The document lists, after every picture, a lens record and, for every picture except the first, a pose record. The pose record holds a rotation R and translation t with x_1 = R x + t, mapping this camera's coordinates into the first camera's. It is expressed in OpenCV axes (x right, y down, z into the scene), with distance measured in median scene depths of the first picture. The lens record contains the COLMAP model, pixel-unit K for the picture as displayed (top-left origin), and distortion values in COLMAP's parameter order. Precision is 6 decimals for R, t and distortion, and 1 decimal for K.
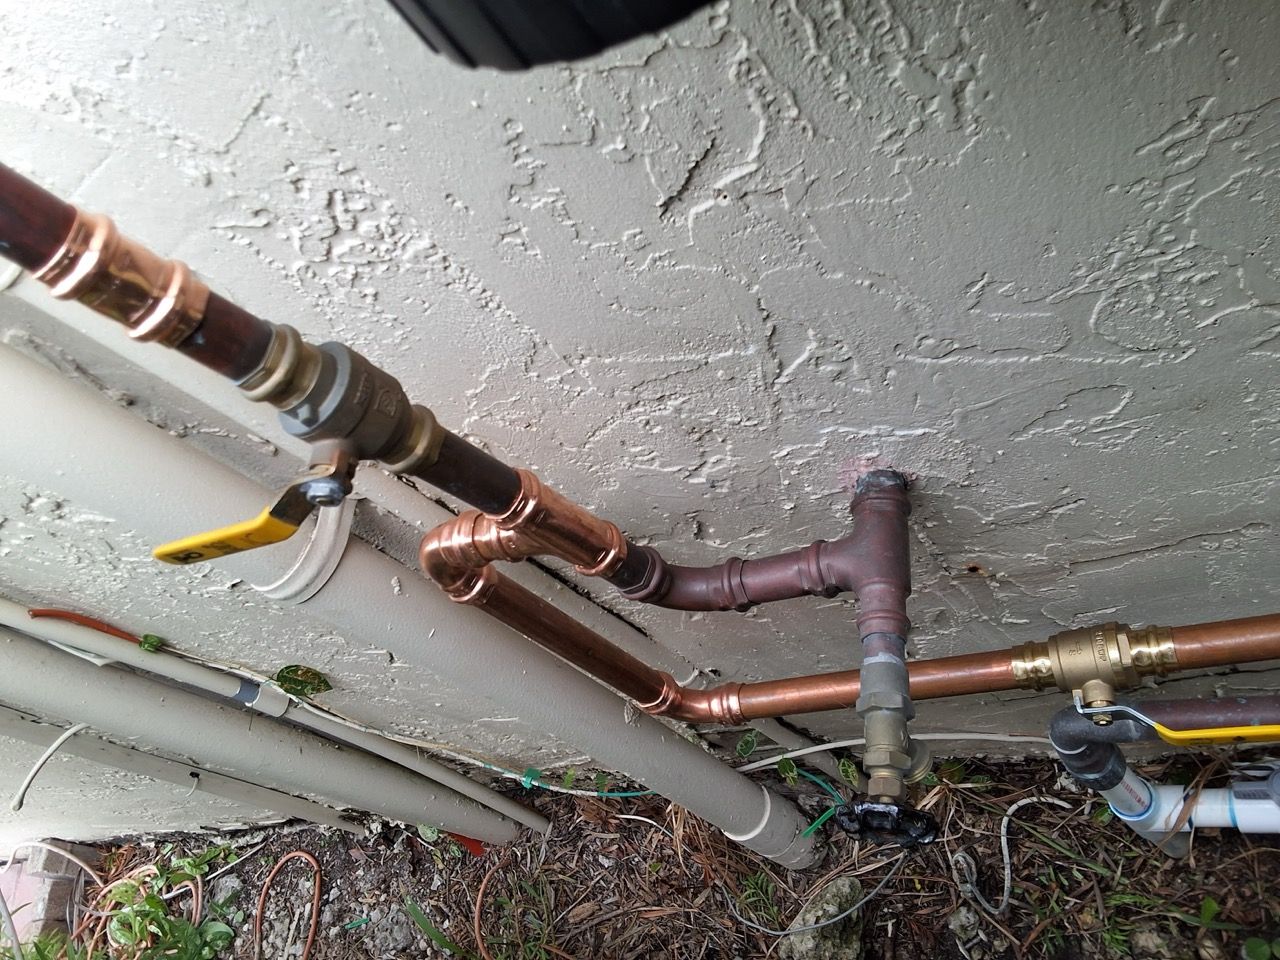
lens RADIAL K [[1067.0, 0, 713.3], [0, 1067.0, 460.0], [0, 0, 1]] dist [0.020334, -0.001601]
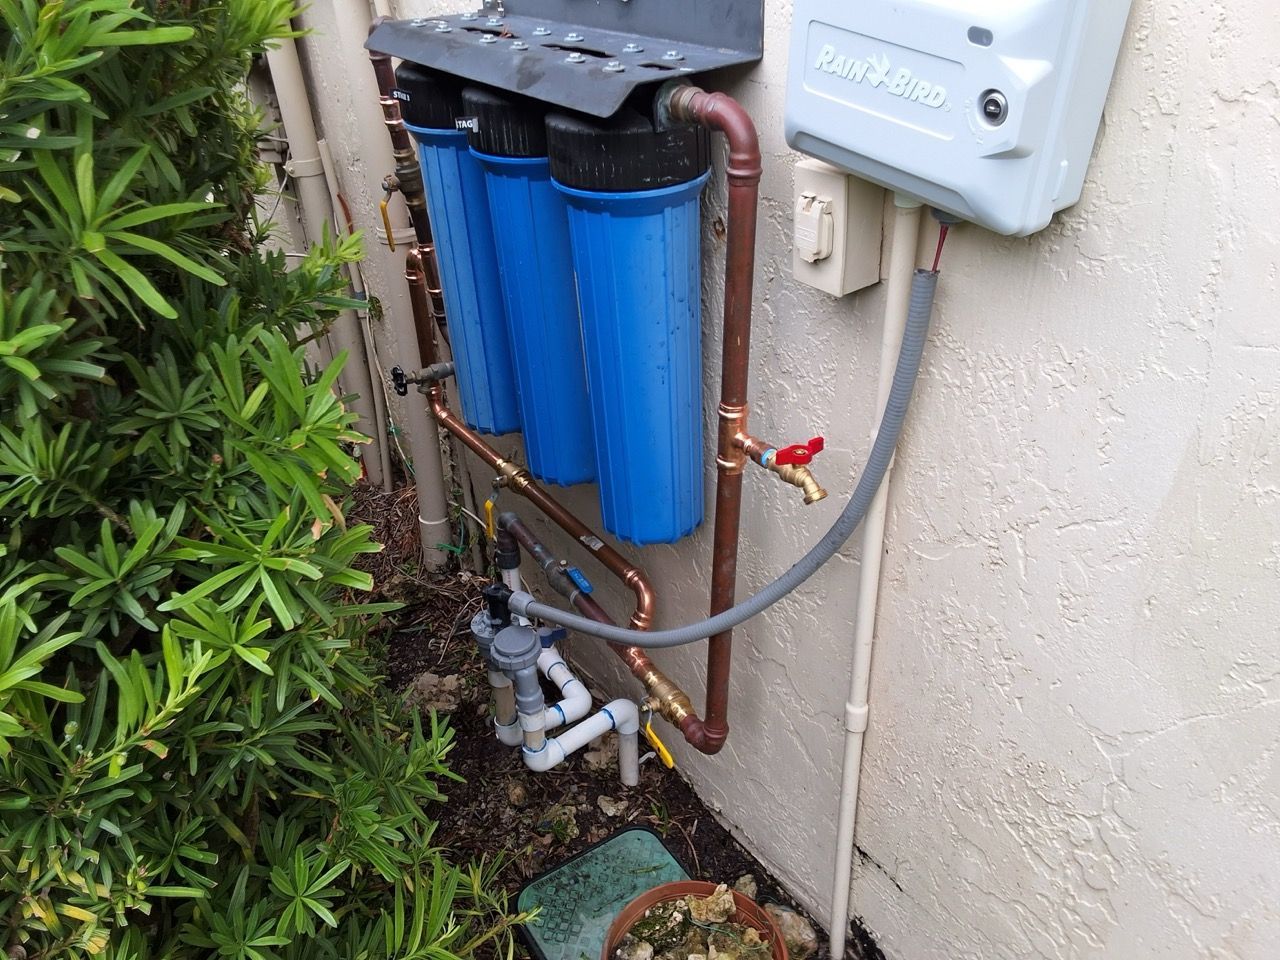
lens RADIAL K [[935.8, 0, 608.8], [0, 935.8, 465.2], [0, 0, 1]] dist [0.112583, -0.134893]
pose [[0.555781, 0.780964, -0.284960, 0.631242], [-0.809914, 0.585961, 0.026247, -0.041812], [0.187473, 0.216206, 0.958180, -0.646047]]
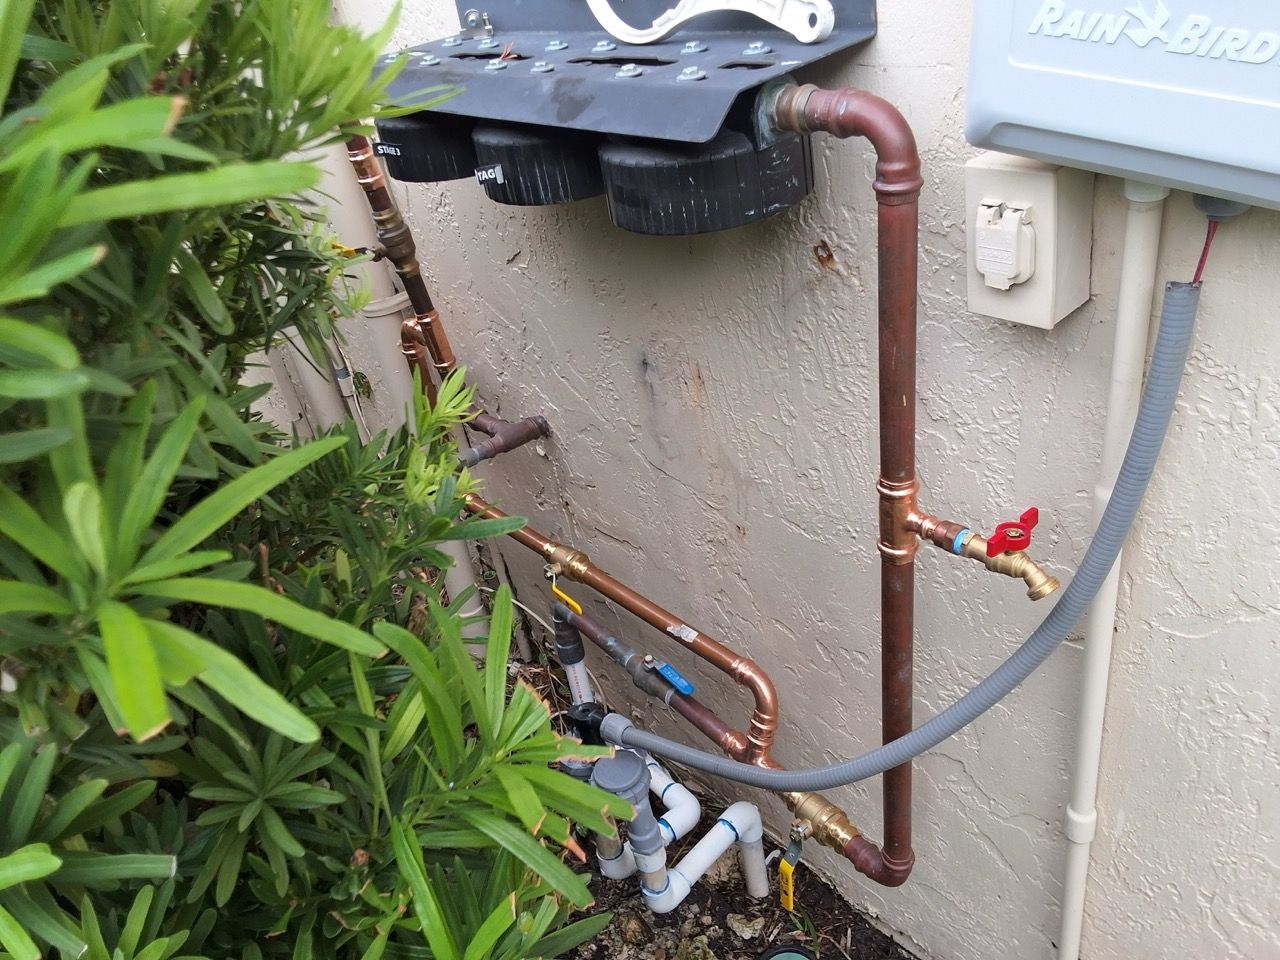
lens RADIAL K [[963.4, 0, 626.9], [0, 963.4, 477.6], [0, 0, 1]] dist [0.111804, -0.134650]
pose [[0.683876, 0.679404, -0.265940, 0.486902], [-0.704481, 0.709721, 0.001540, -0.015175], [0.189790, 0.186296, 0.963988, -0.537043]]
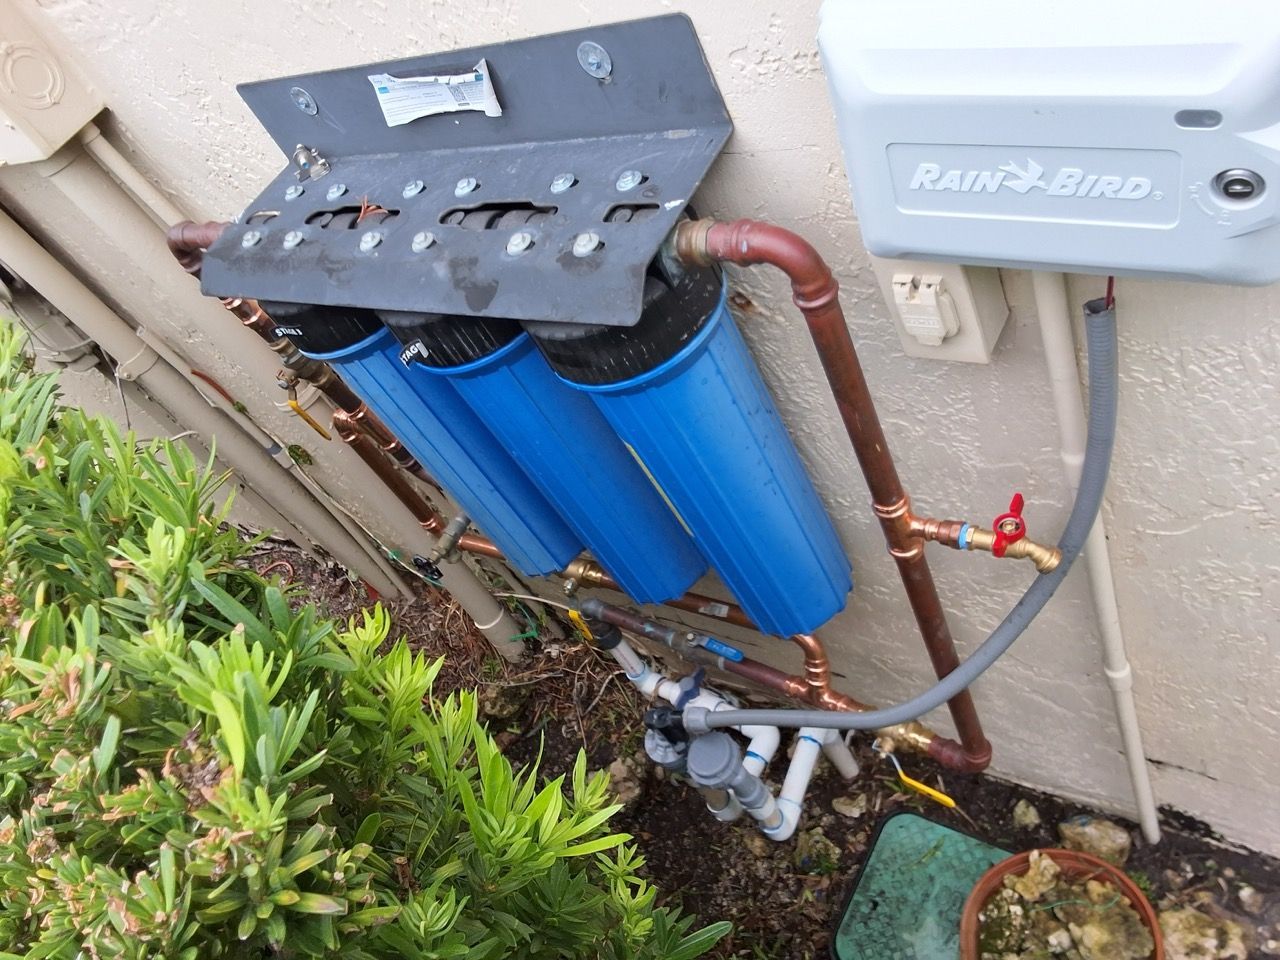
lens RADIAL K [[956.4, 0, 639.3], [0, 956.4, 480.2], [0, 0, 1]] dist [0.122789, -0.150063]
pose [[0.909993, 0.396793, -0.120278, 0.367499], [-0.388606, 0.917359, 0.086243, -0.128470], [0.144559, -0.031740, 0.988987, -0.589849]]
